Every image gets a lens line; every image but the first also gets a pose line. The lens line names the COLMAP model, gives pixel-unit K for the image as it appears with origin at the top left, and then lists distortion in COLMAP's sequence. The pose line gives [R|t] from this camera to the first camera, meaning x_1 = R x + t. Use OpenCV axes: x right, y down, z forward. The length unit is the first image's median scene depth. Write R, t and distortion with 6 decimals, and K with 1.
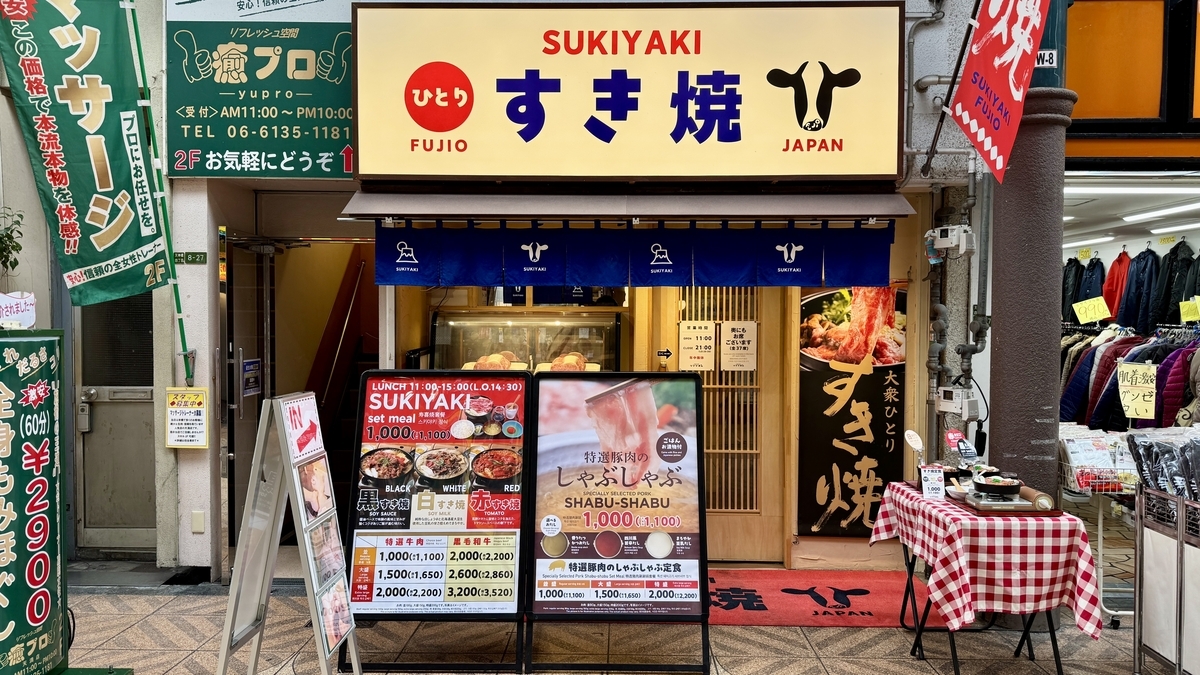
lens RADIAL K [[831.6, 0, 583.2], [0, 831.6, 340.7], [0, 0, 1]] dist [0.140497, -0.308677]
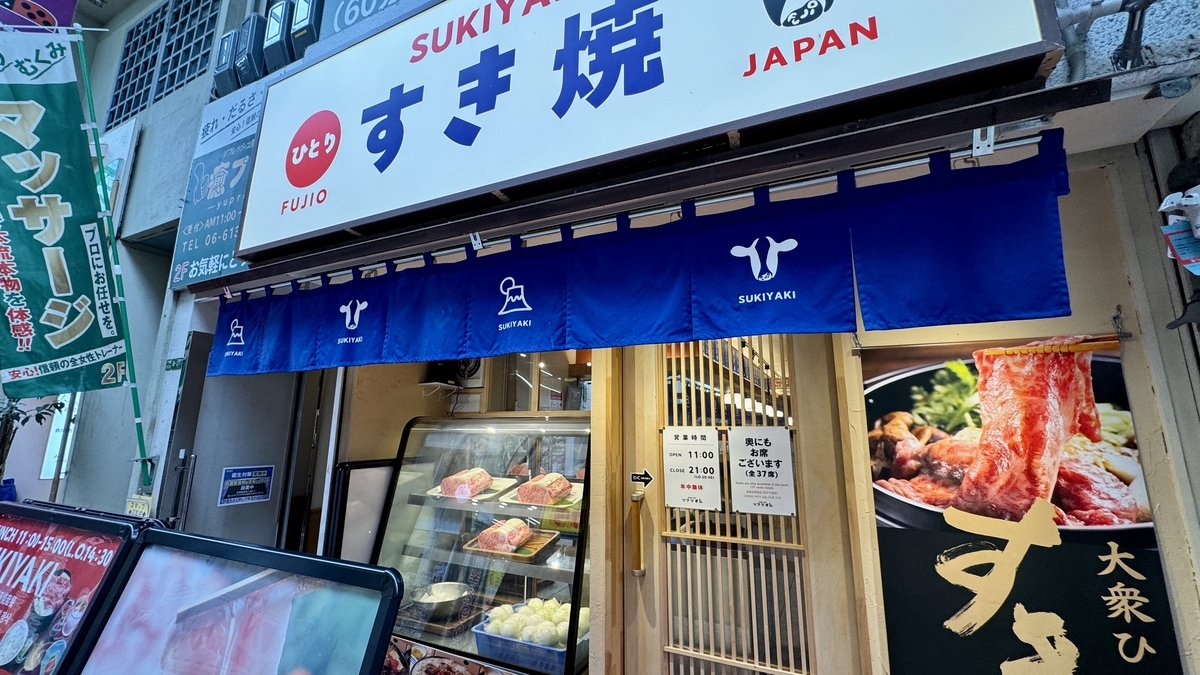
lens RADIAL K [[470.7, 0, 600.0], [0, 470.7, 337.5], [0, 0, 1]] dist [-0.003215, -0.000314]
pose [[0.917338, -0.076030, -0.390781, 0.293059], [-0.014458, 0.974584, -0.223554, -0.011894], [0.397846, 0.210725, 0.892924, 0.856331]]
